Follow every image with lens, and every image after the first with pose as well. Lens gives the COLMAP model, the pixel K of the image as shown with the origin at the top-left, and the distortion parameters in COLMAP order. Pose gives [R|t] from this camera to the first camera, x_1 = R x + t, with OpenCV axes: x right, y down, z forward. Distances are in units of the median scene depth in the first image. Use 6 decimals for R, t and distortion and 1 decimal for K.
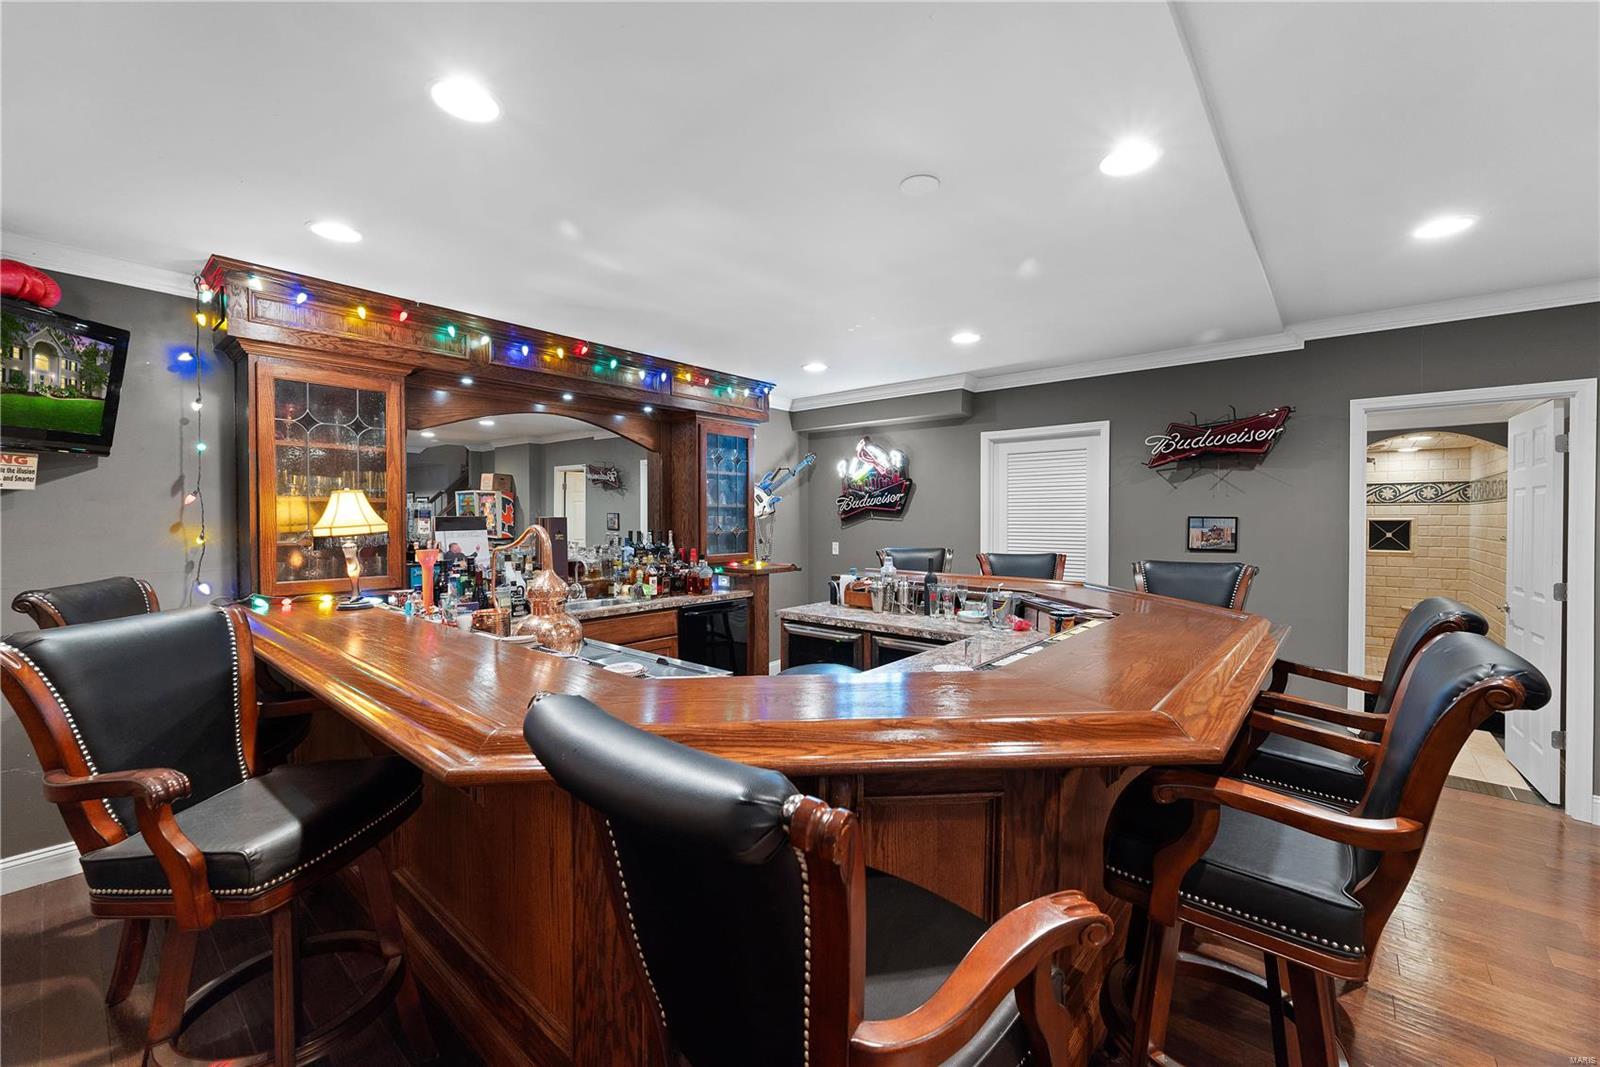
lens RADIAL K [[636.2, 0, 792.6], [0, 636.2, 540.8], [0, 0, 1]] dist [-0.004291, 0.000995]
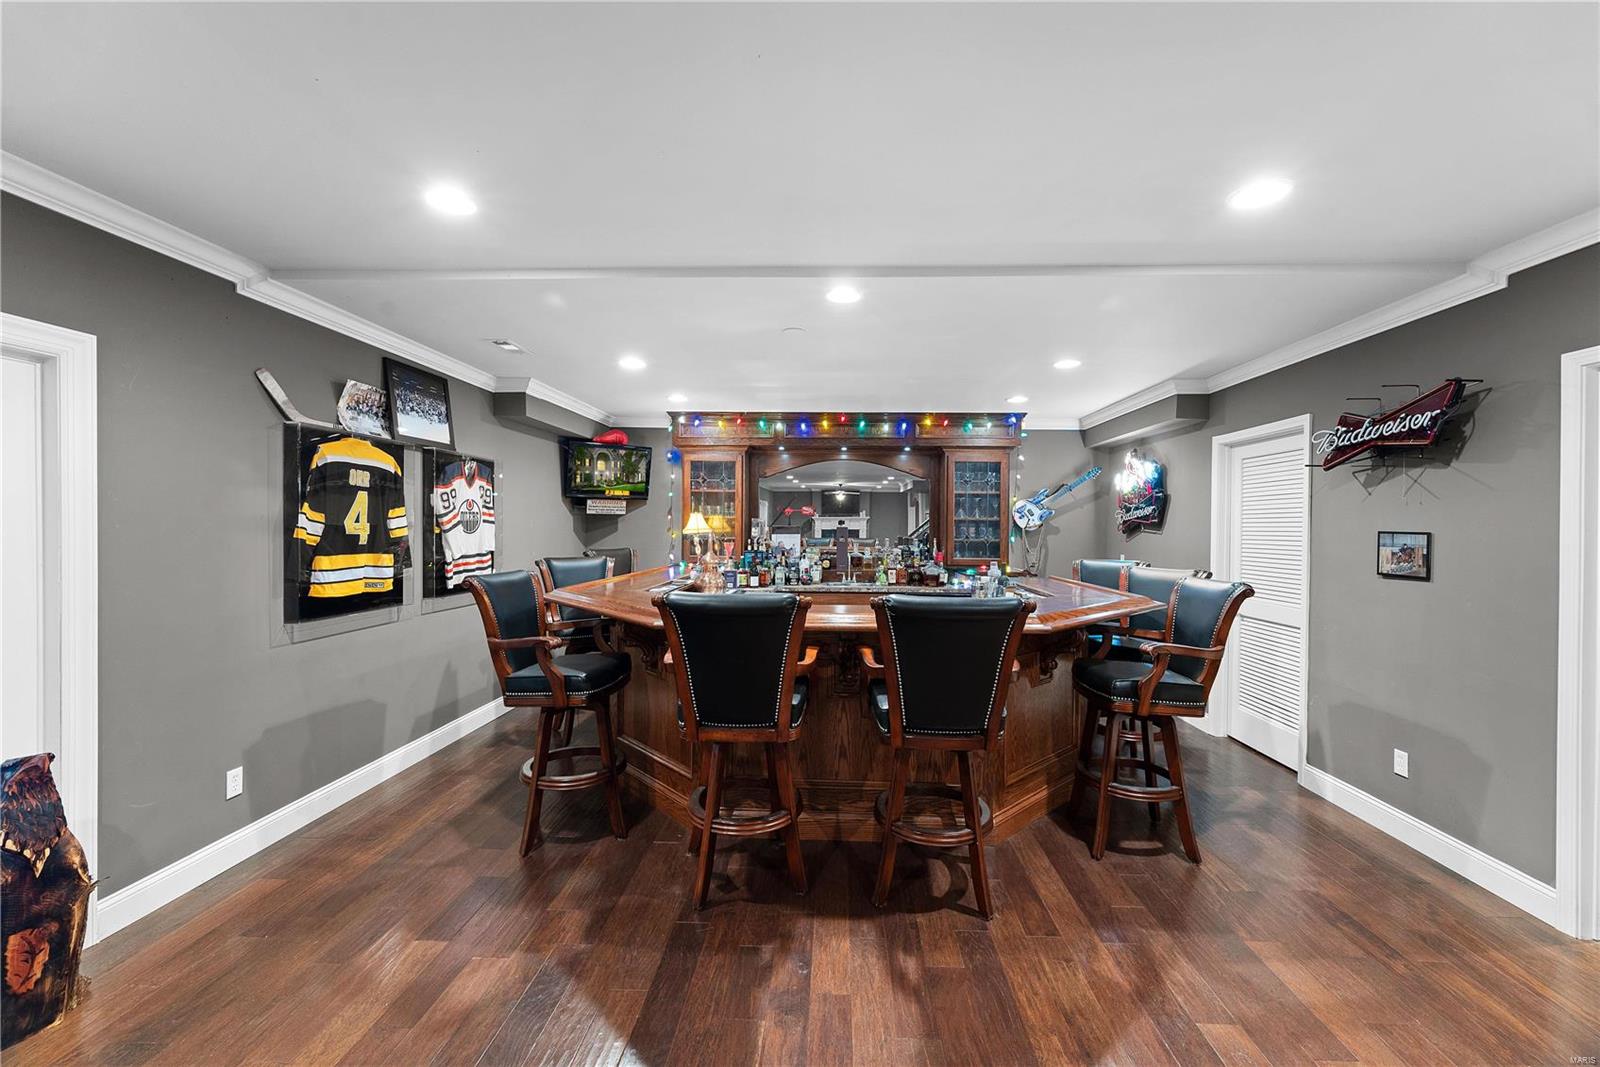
lens RADIAL K [[636.2, 0, 810.4], [0, 636.2, 540.1], [0, 0, 1]] dist [-0.004291, 0.000995]
pose [[0.618523, 0.022350, -0.785449, 0.799220], [-0.040079, 0.999192, -0.003129, 0.002119], [0.784744, 0.033415, 0.618919, -0.006229]]
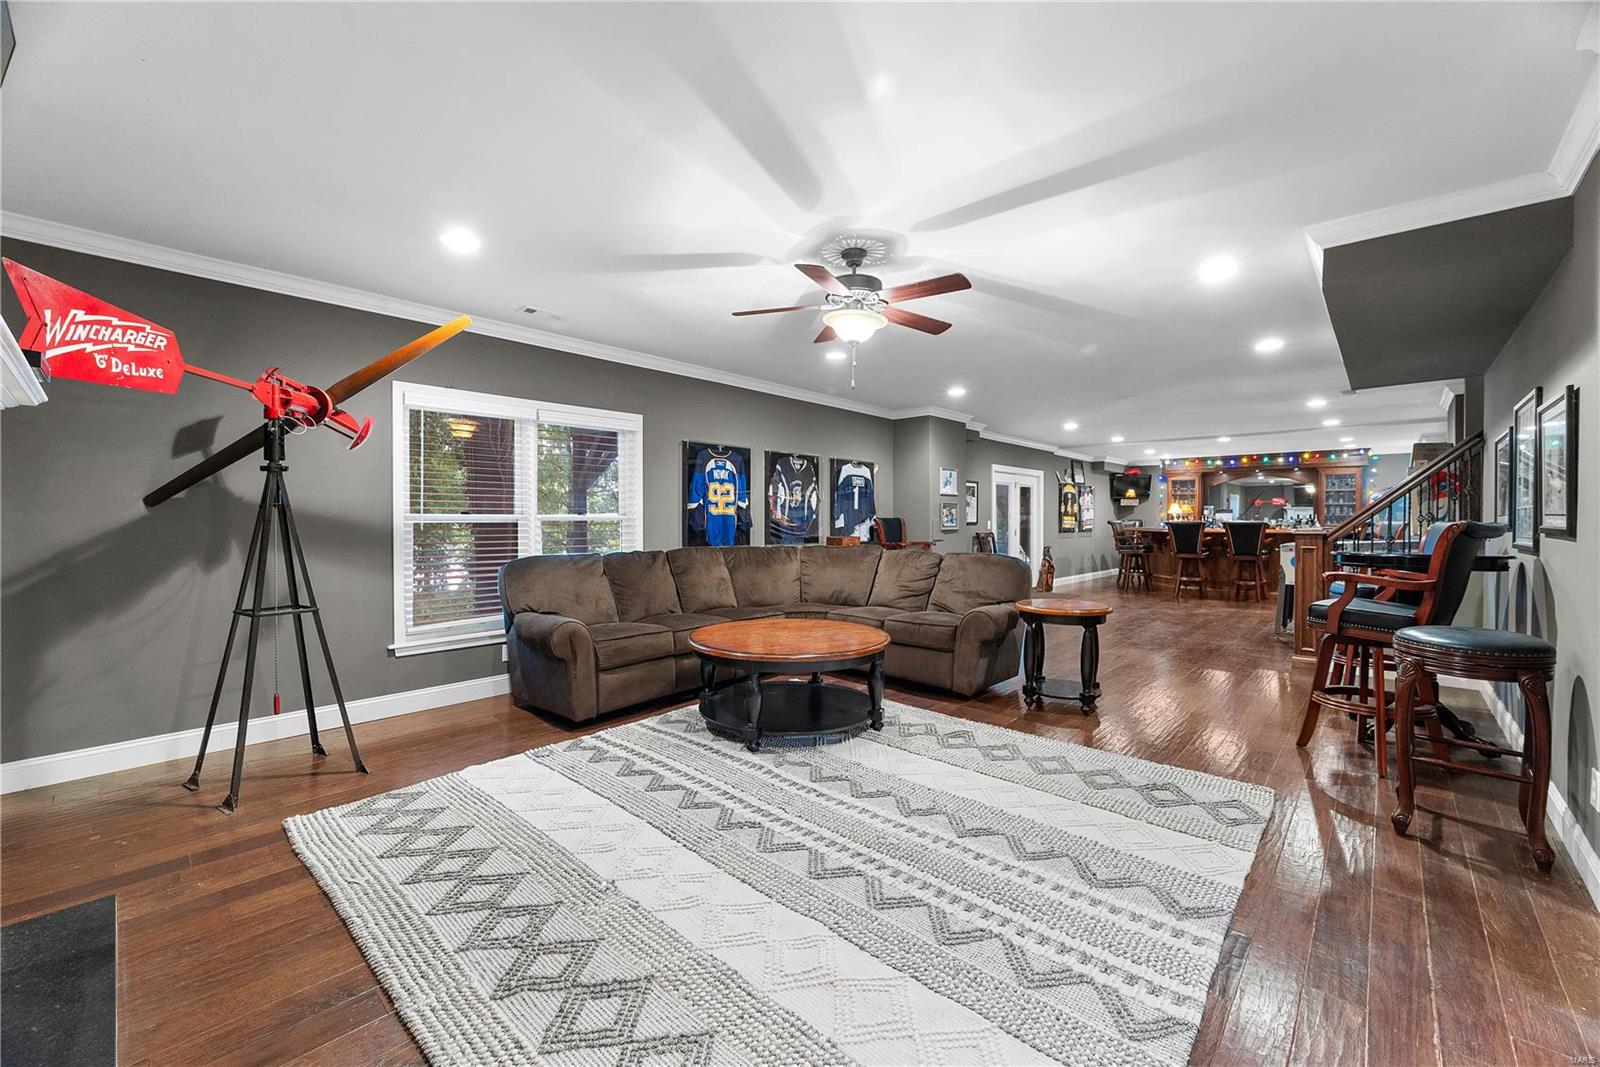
lens RADIAL K [[636.2, 0, 801.6], [0, 636.2, 523.0], [0, 0, 1]] dist [-0.004291, 0.000995]
pose [[-0.037689, 0.004575, -0.999279, 2.816441], [-0.043293, 0.999043, 0.006207, 0.106333], [0.998351, 0.043496, -0.037455, -1.092957]]
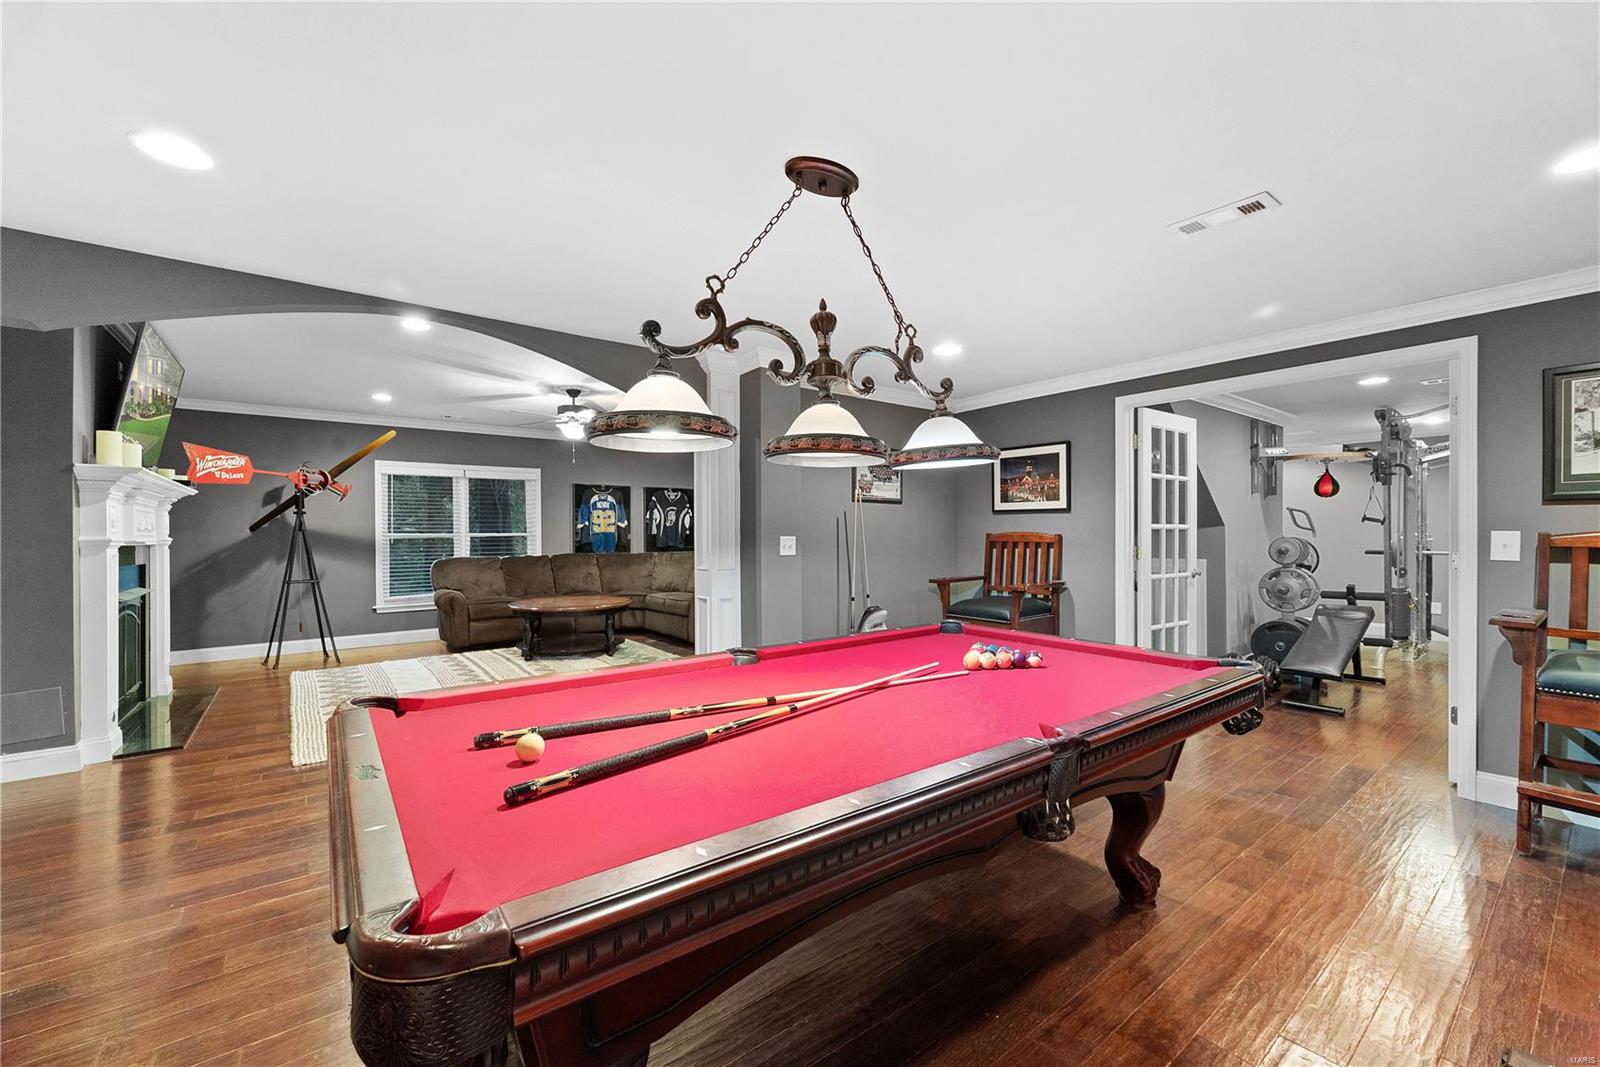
lens RADIAL K [[636.2, 0, 794.1], [0, 636.2, 537.3], [0, 0, 1]] dist [-0.004291, 0.000995]
pose [[-0.207920, 0.008311, -0.978110, 3.351917], [-0.035798, 0.999229, 0.016100, 0.065173], [0.977490, 0.038362, -0.207463, -0.249566]]
